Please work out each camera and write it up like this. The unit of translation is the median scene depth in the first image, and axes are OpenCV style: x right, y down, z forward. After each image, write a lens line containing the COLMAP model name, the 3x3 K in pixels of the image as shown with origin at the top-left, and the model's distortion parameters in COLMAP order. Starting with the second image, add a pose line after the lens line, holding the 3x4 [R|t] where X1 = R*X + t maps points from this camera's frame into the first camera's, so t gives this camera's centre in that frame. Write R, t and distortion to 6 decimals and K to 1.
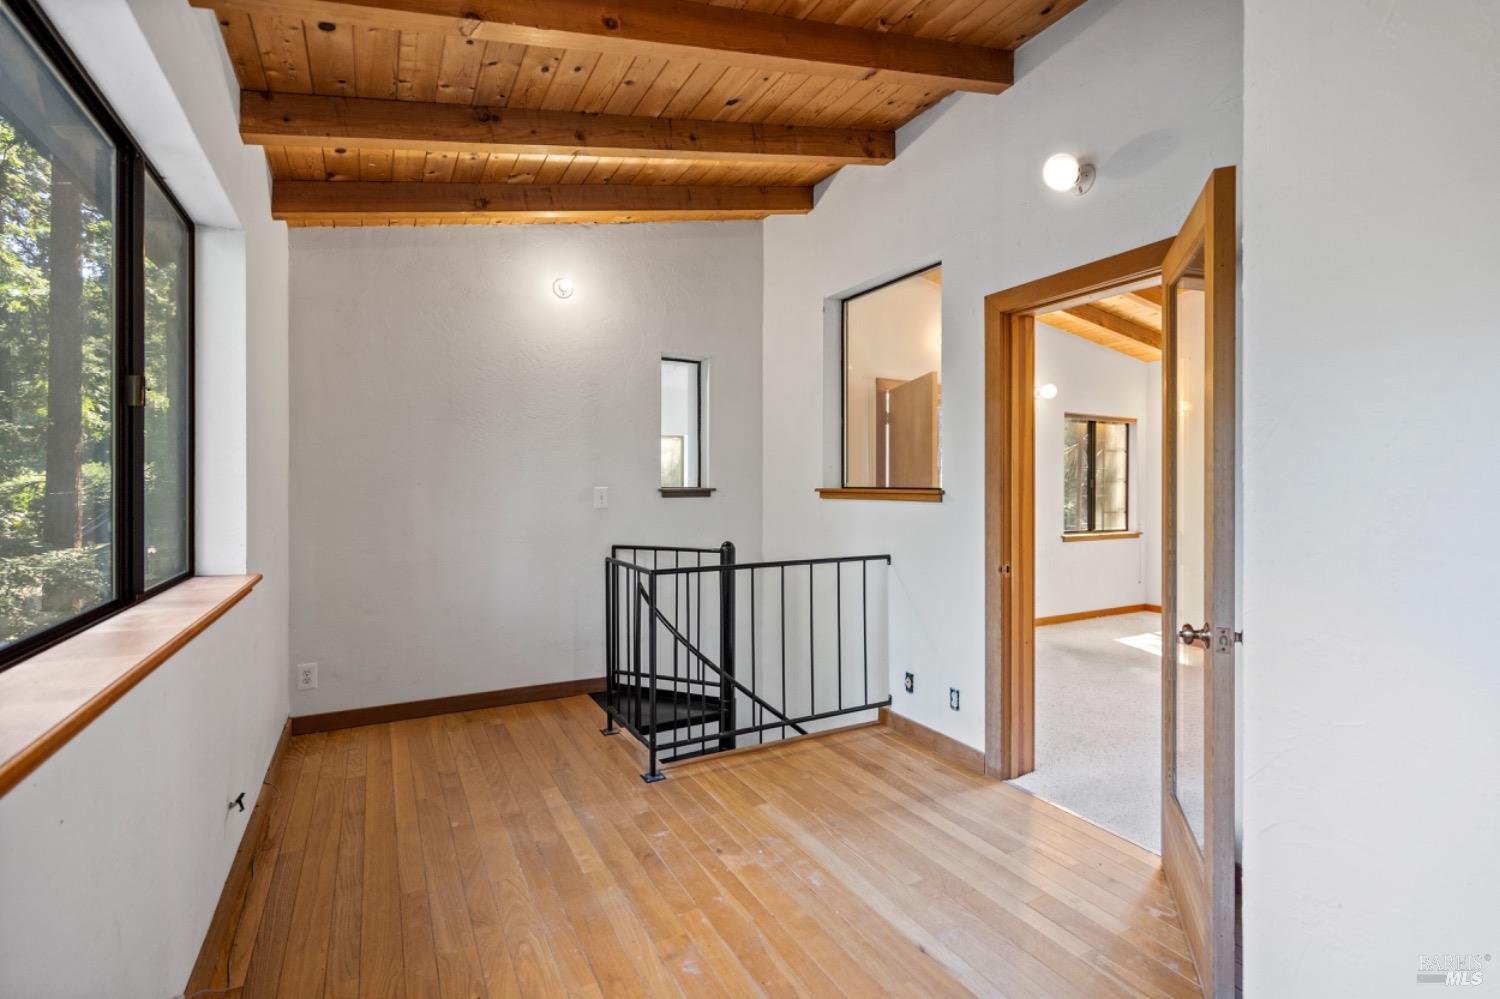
lens RADIAL K [[690.7, 0, 747.7], [0, 690.7, 481.7], [0, 0, 1]] dist [-0.000299, -0.000091]
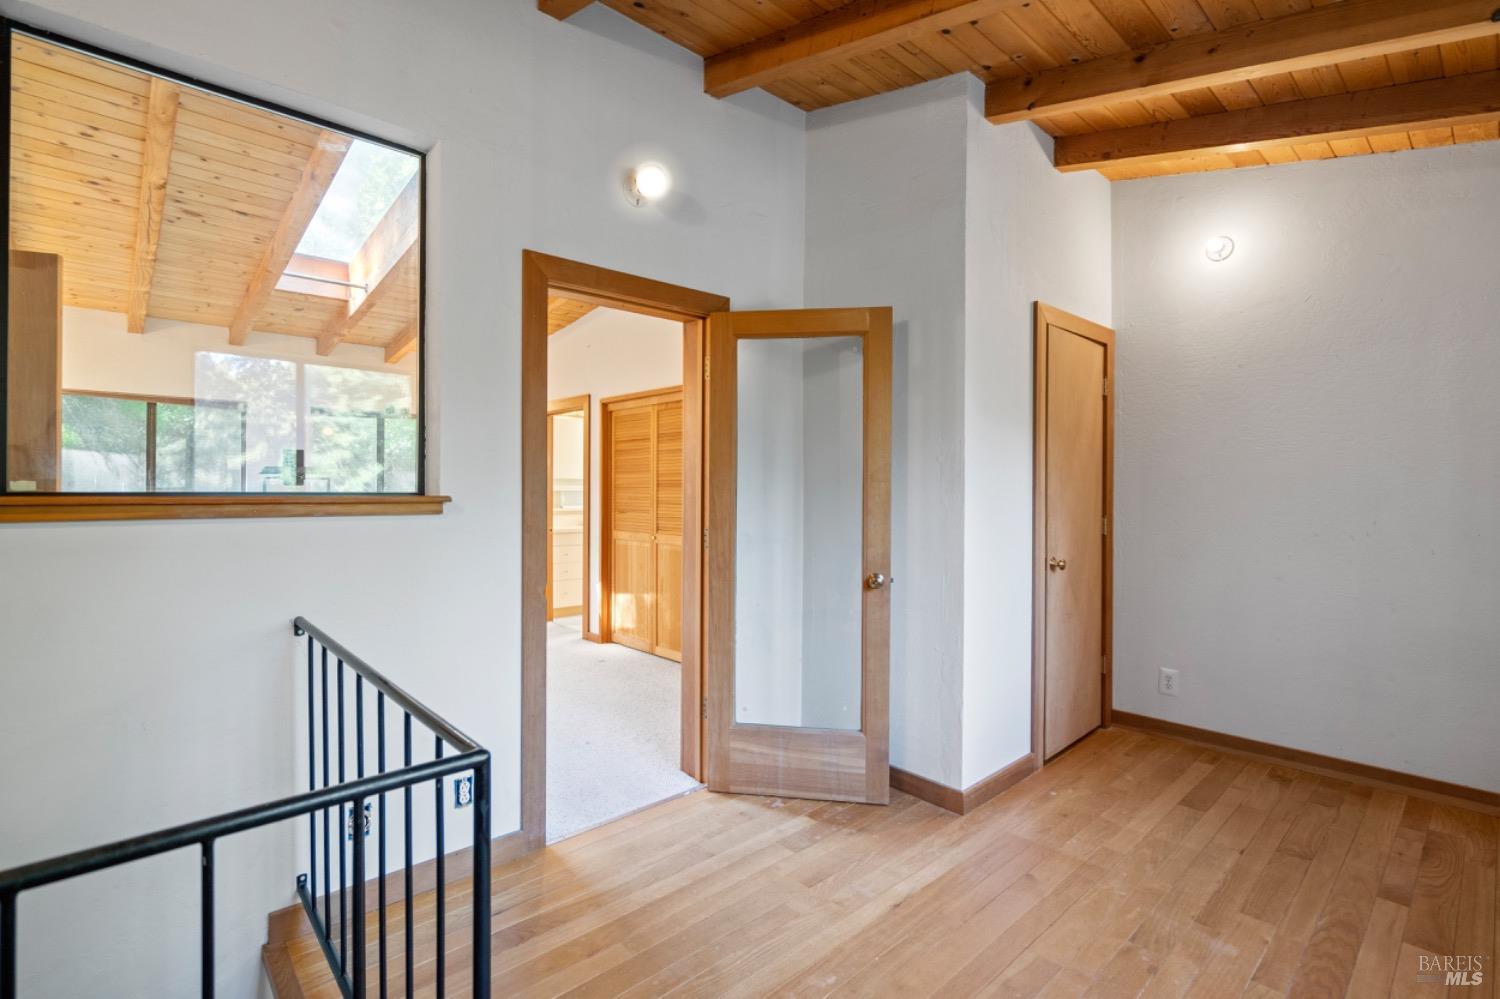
lens RADIAL K [[690.7, 0, 747.7], [0, 690.7, 481.7], [0, 0, 1]] dist [-0.000299, -0.000091]
pose [[-0.234934, 0.012222, 0.971935, -0.565018], [0.006118, 0.999920, -0.011095, 0.008976], [-0.971992, 0.003340, -0.234990, 1.089661]]
